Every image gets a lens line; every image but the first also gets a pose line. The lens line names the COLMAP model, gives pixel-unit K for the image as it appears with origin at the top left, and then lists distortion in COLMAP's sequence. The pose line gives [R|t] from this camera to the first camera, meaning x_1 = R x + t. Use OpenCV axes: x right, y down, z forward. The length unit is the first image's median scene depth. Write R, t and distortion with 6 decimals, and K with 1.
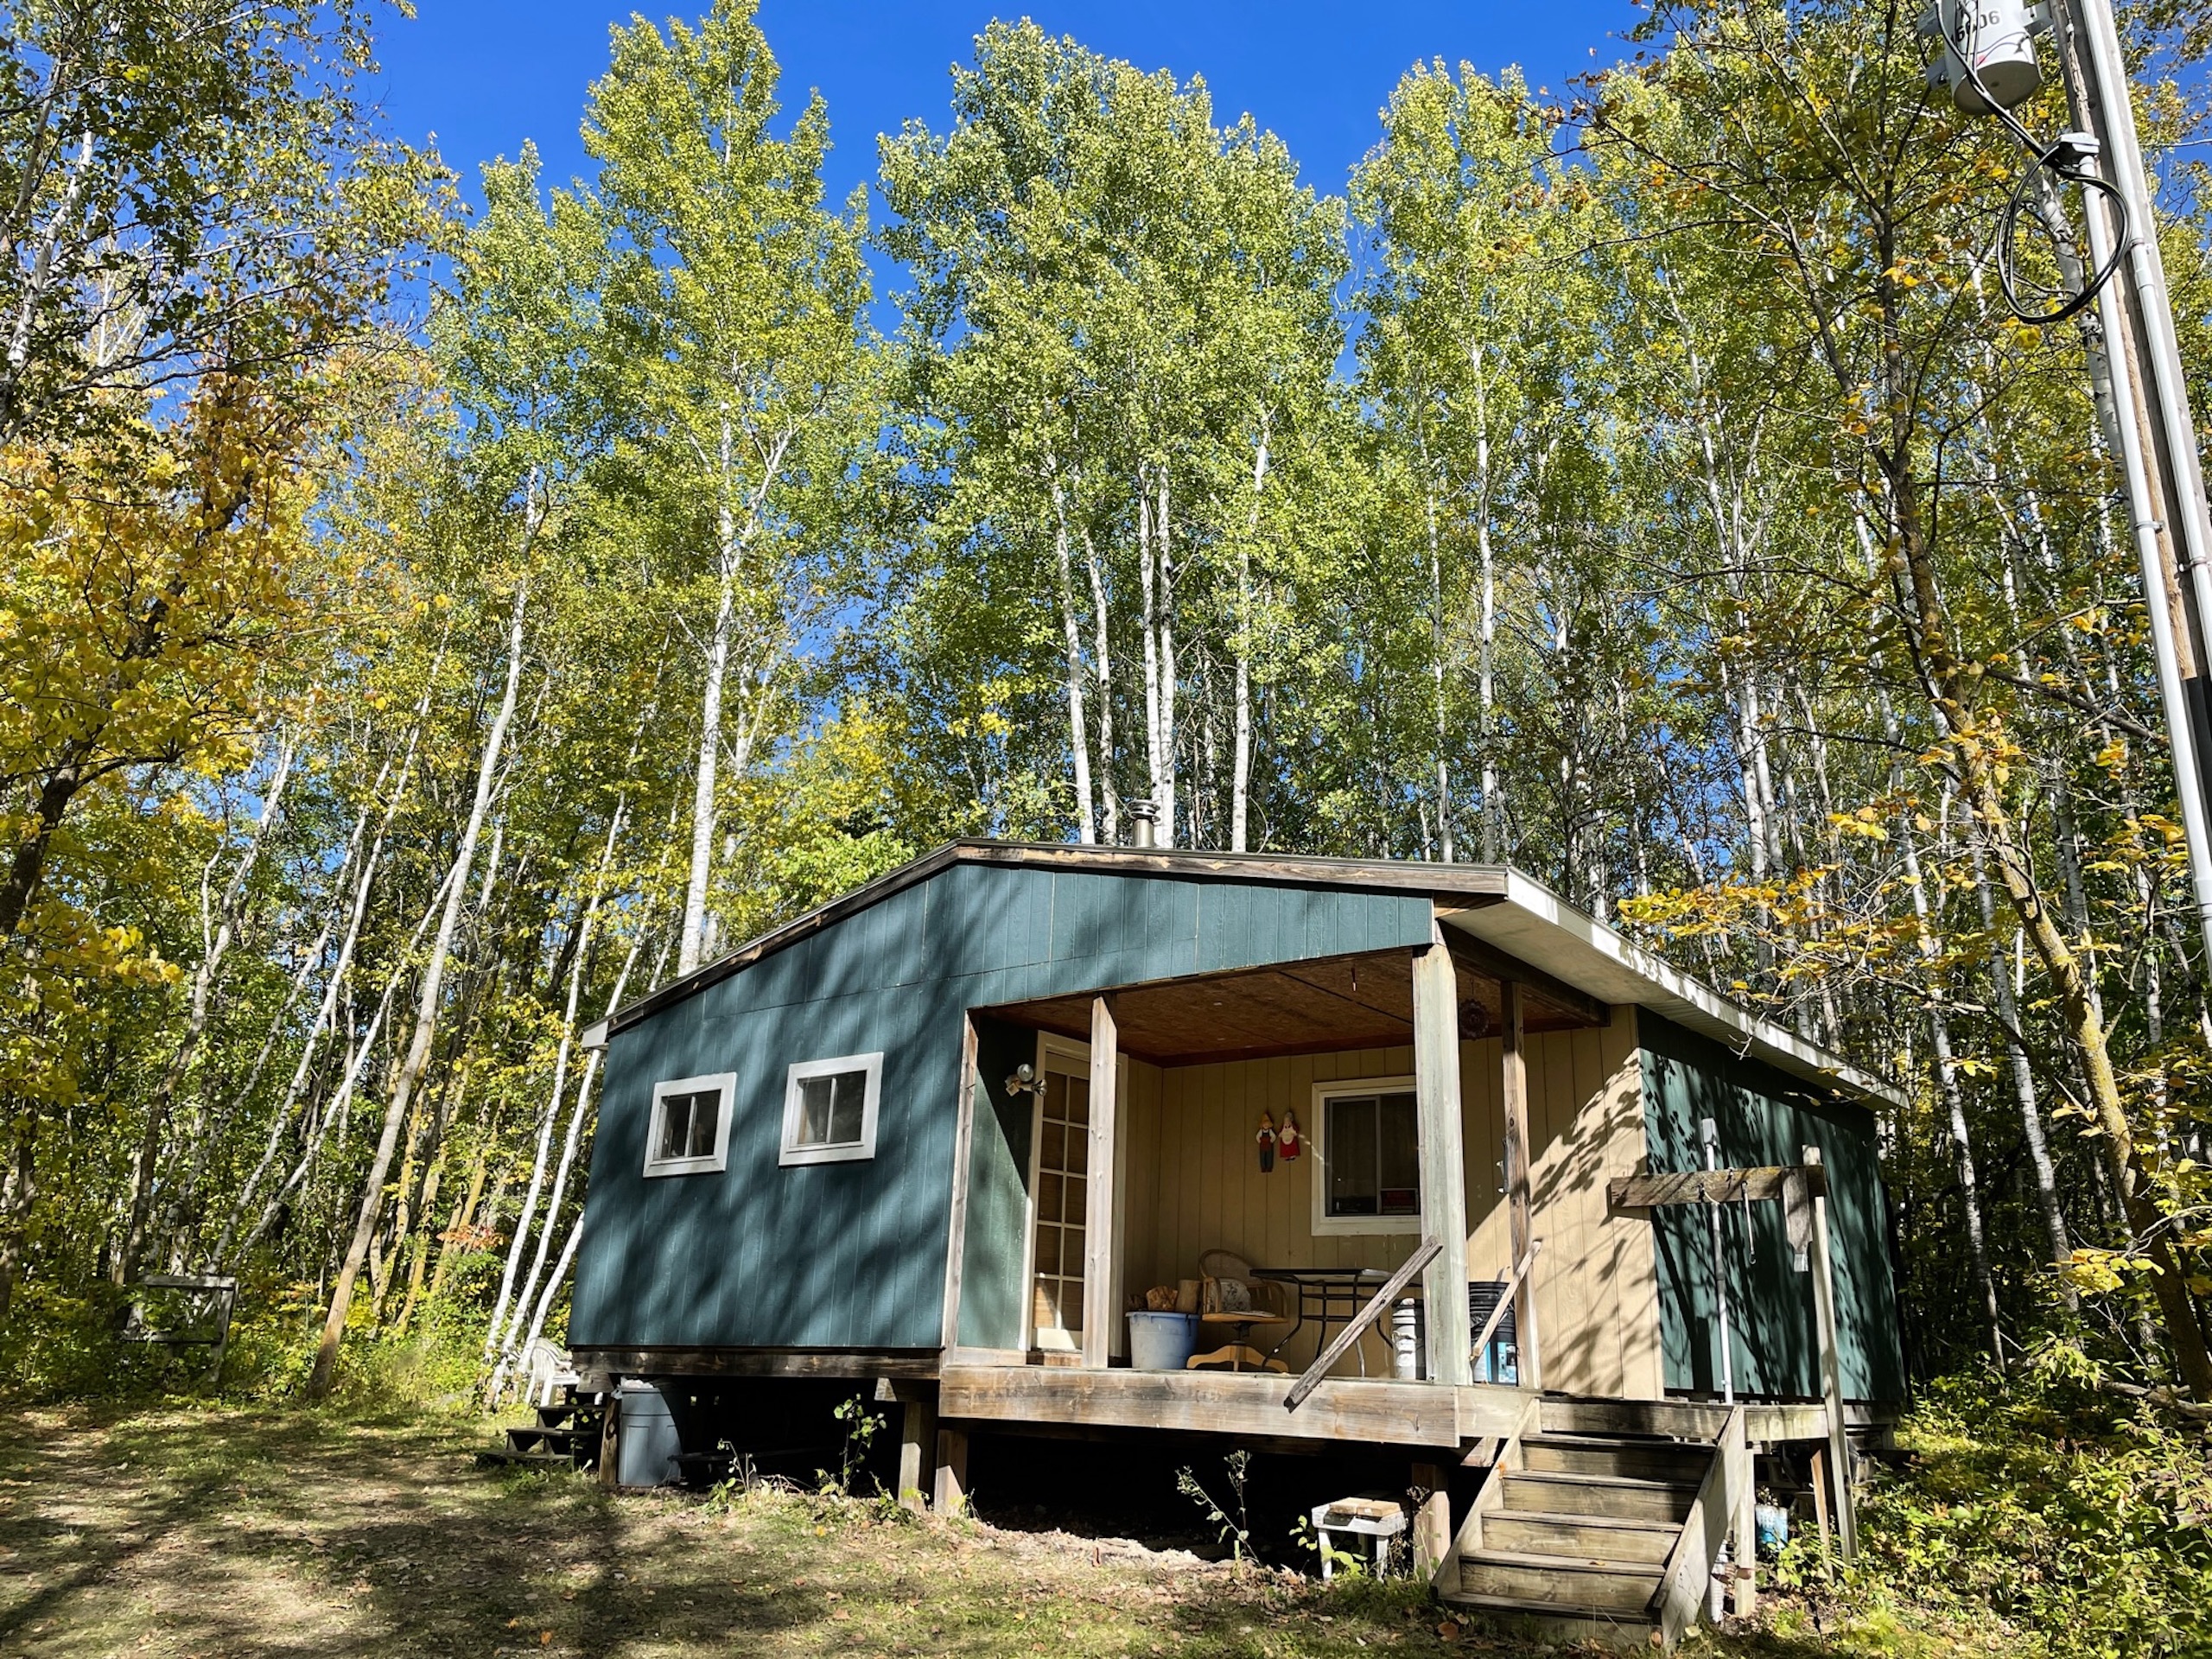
lens RADIAL K [[1625.1, 0, 1119.9], [0, 1625.1, 831.9], [0, 0, 1]] dist [0.098574, -0.127278]
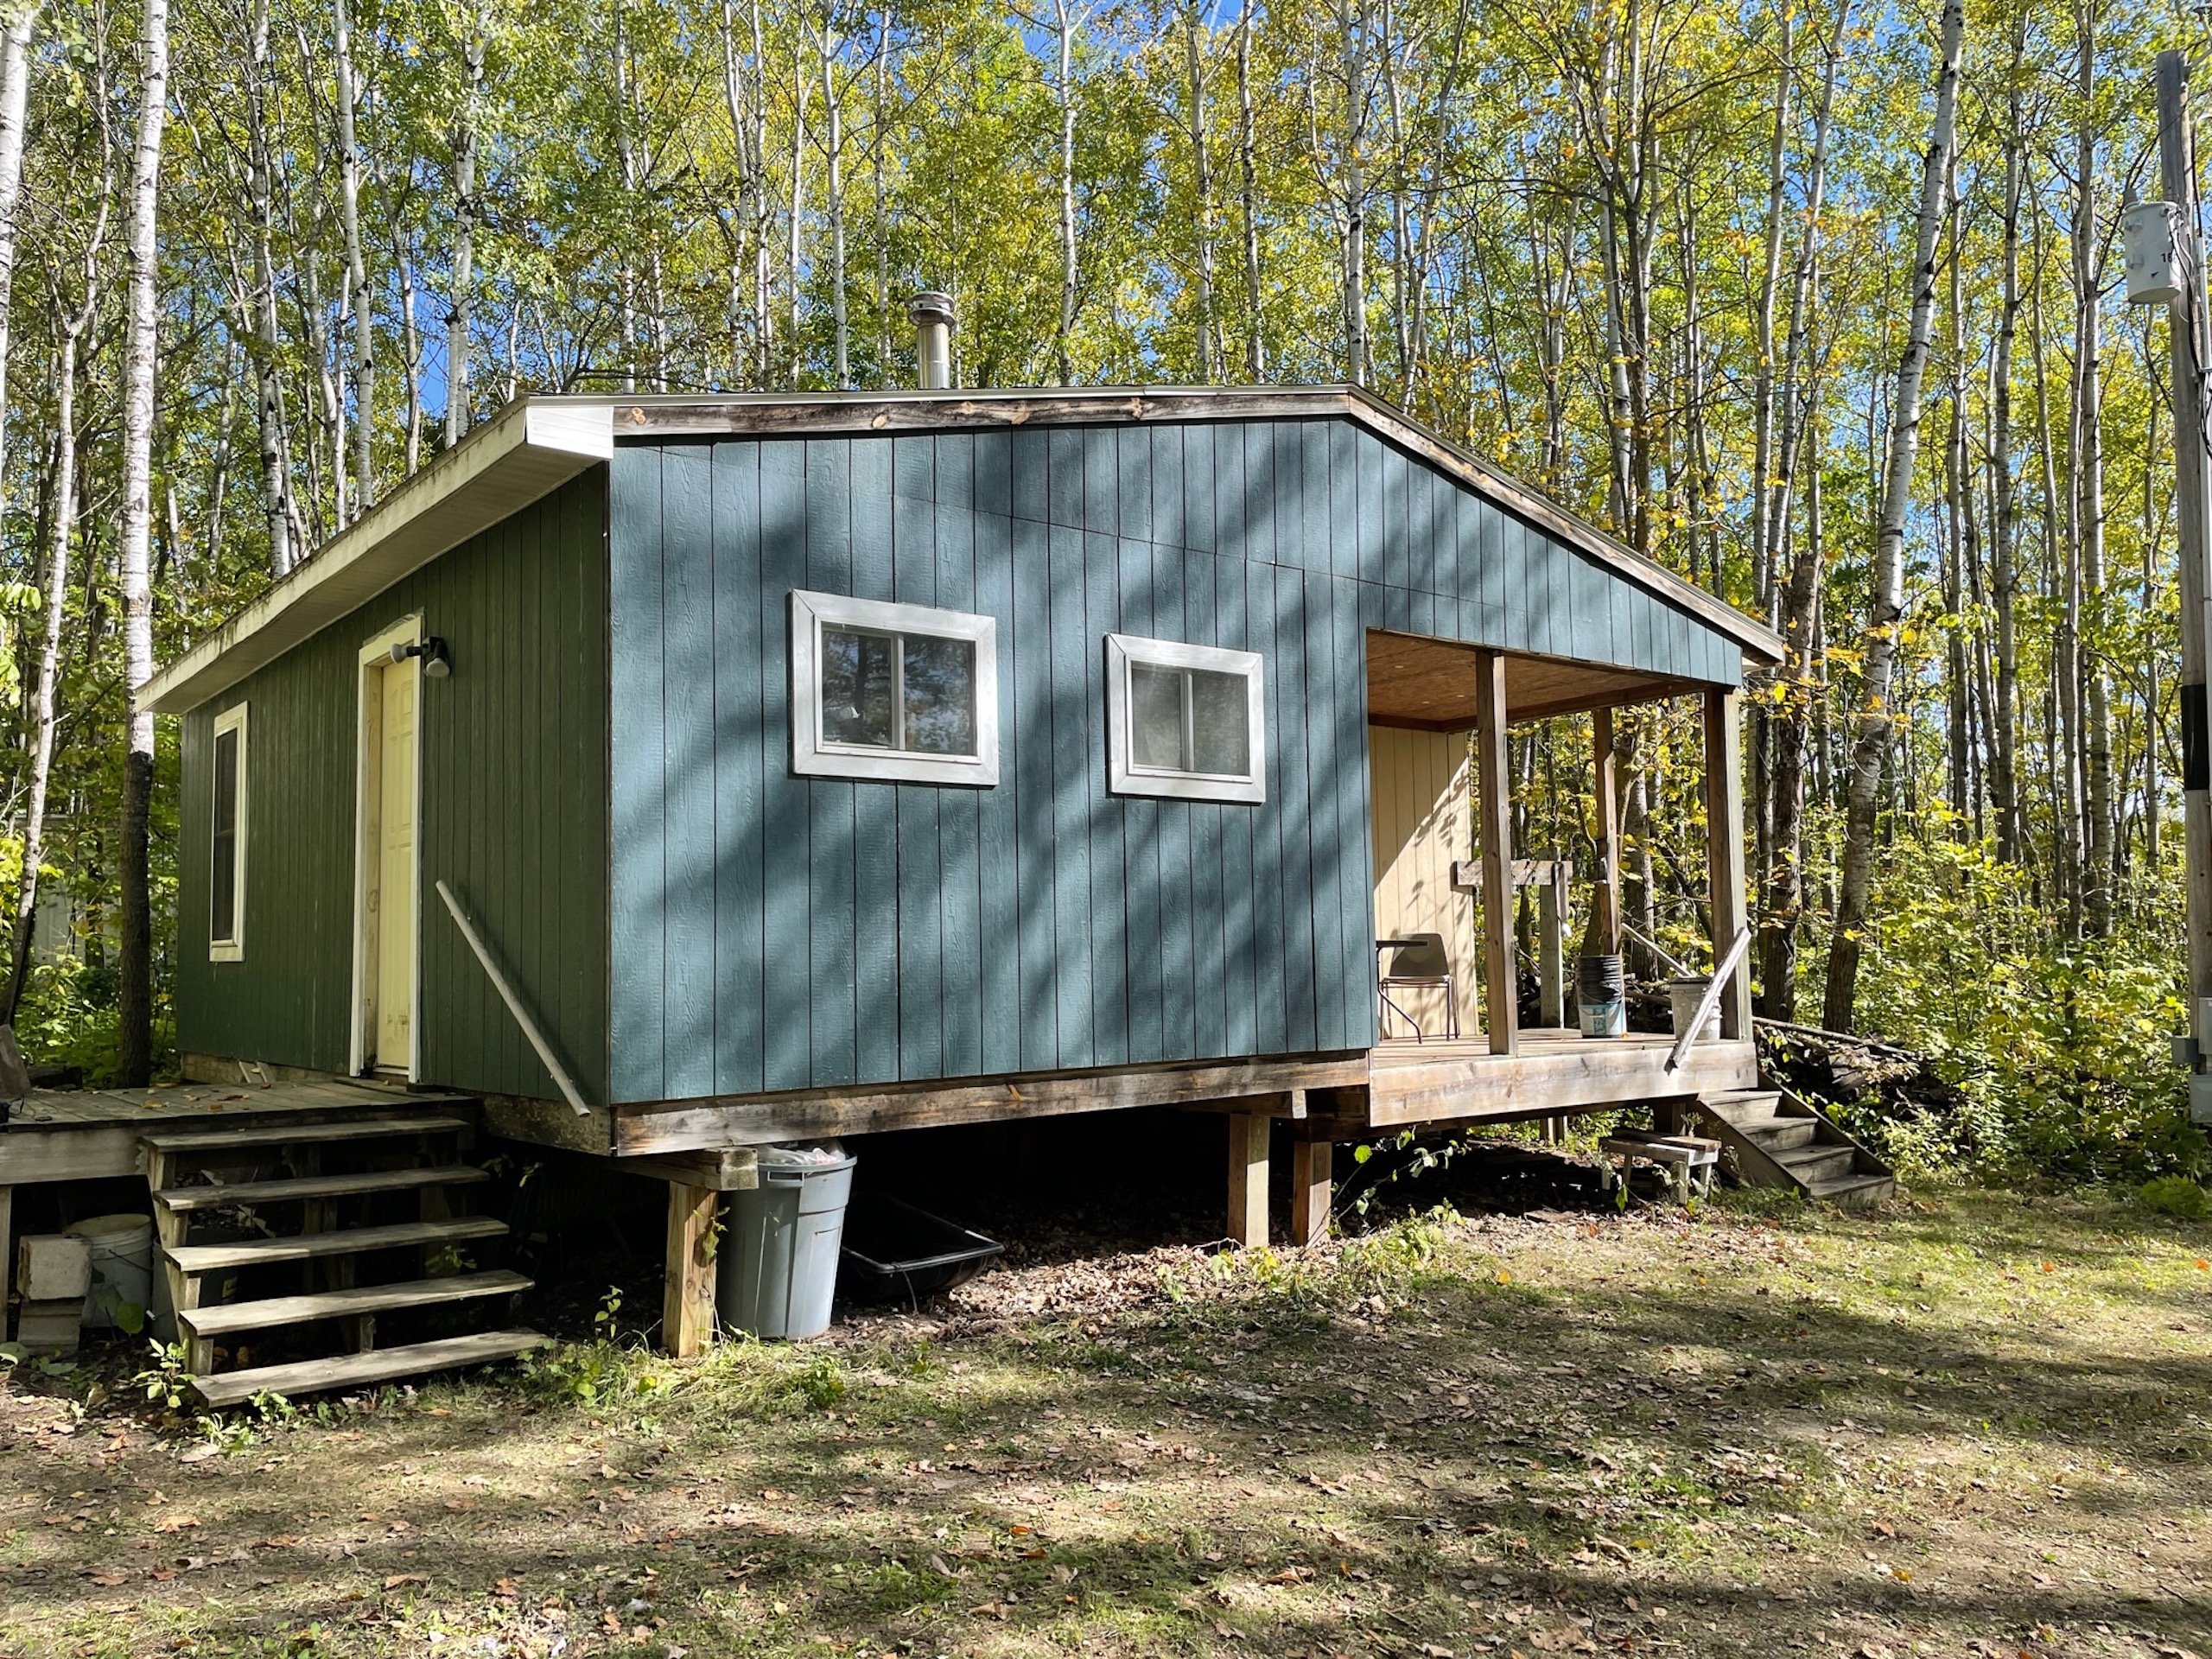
lens RADIAL K [[1686.6, 0, 1106.0], [0, 1686.6, 829.5], [0, 0, 1]] dist [0.130242, -0.208234]
pose [[0.215502, 0.038696, 0.975736, -0.940277], [-0.283480, 0.958663, 0.024591, 0.226132], [-0.934451, -0.281901, 0.217563, 0.958766]]
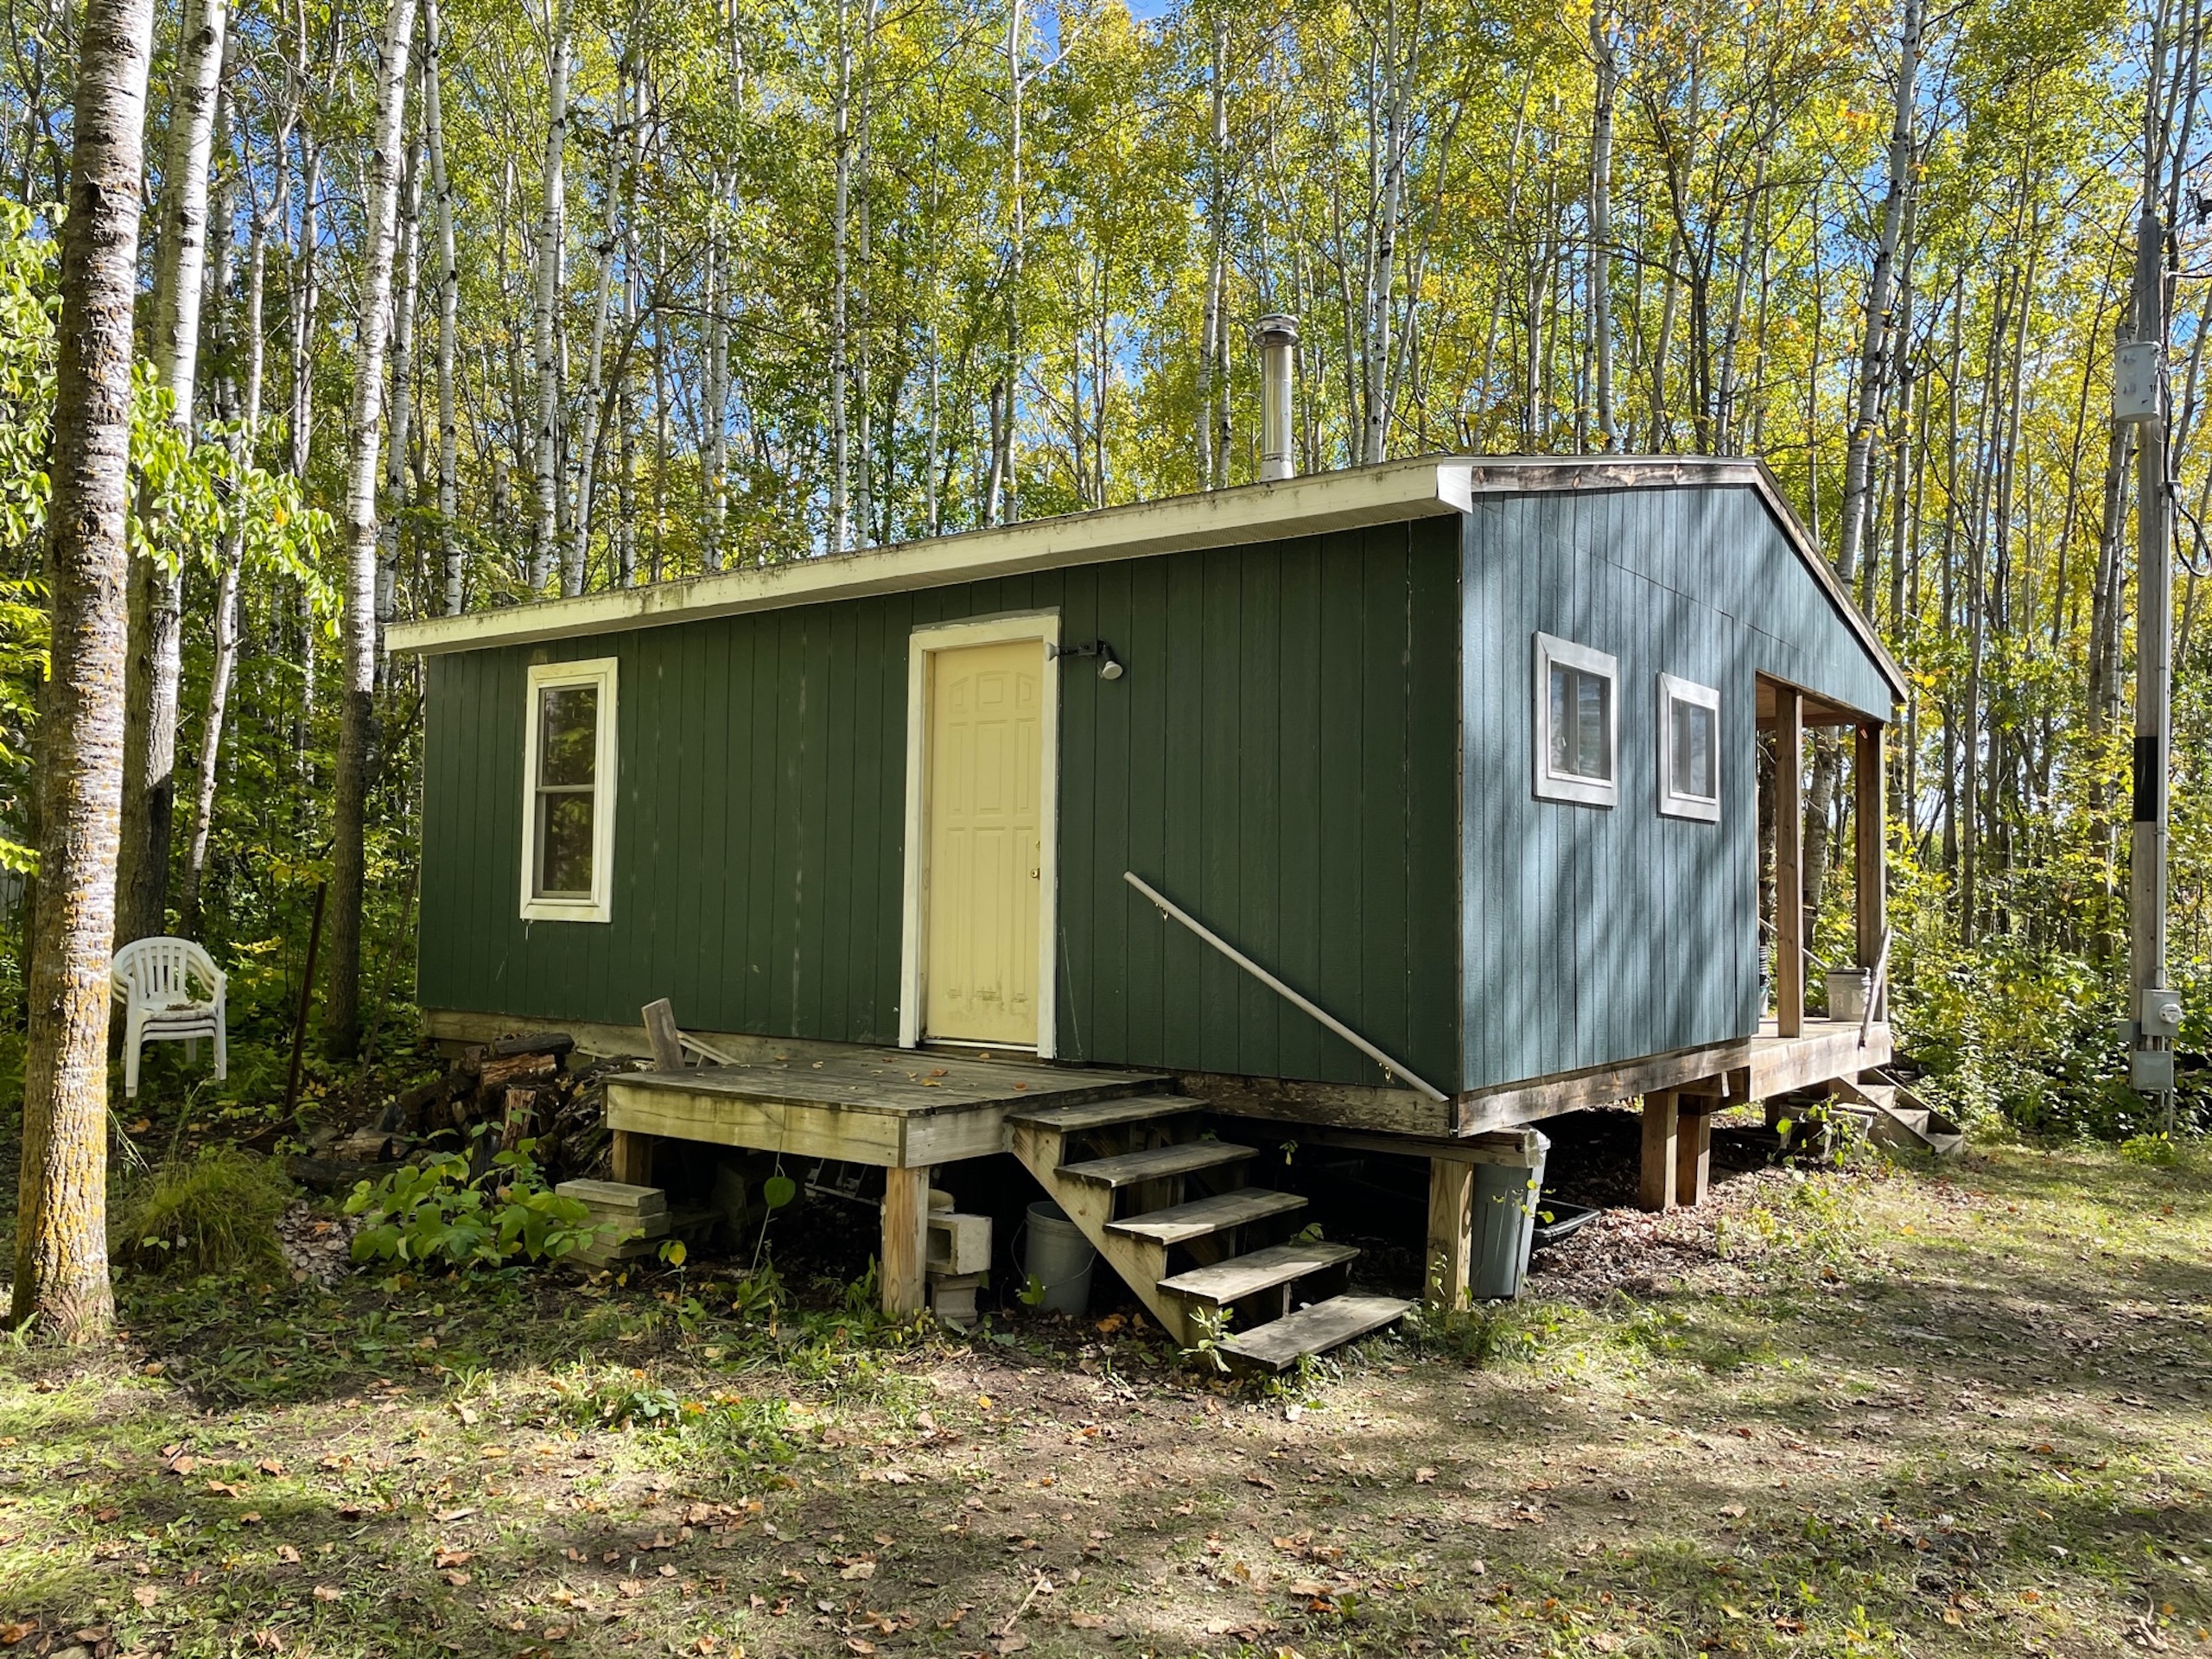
lens RADIAL K [[1688.4, 0, 1102.6], [0, 1688.4, 796.9], [0, 0, 1]] dist [0.100823, -0.133388]
pose [[-0.036814, 0.026120, 0.998981, -1.053827], [-0.327454, 0.944152, -0.036754, 0.340466], [-0.944150, -0.328473, -0.026205, 1.400308]]
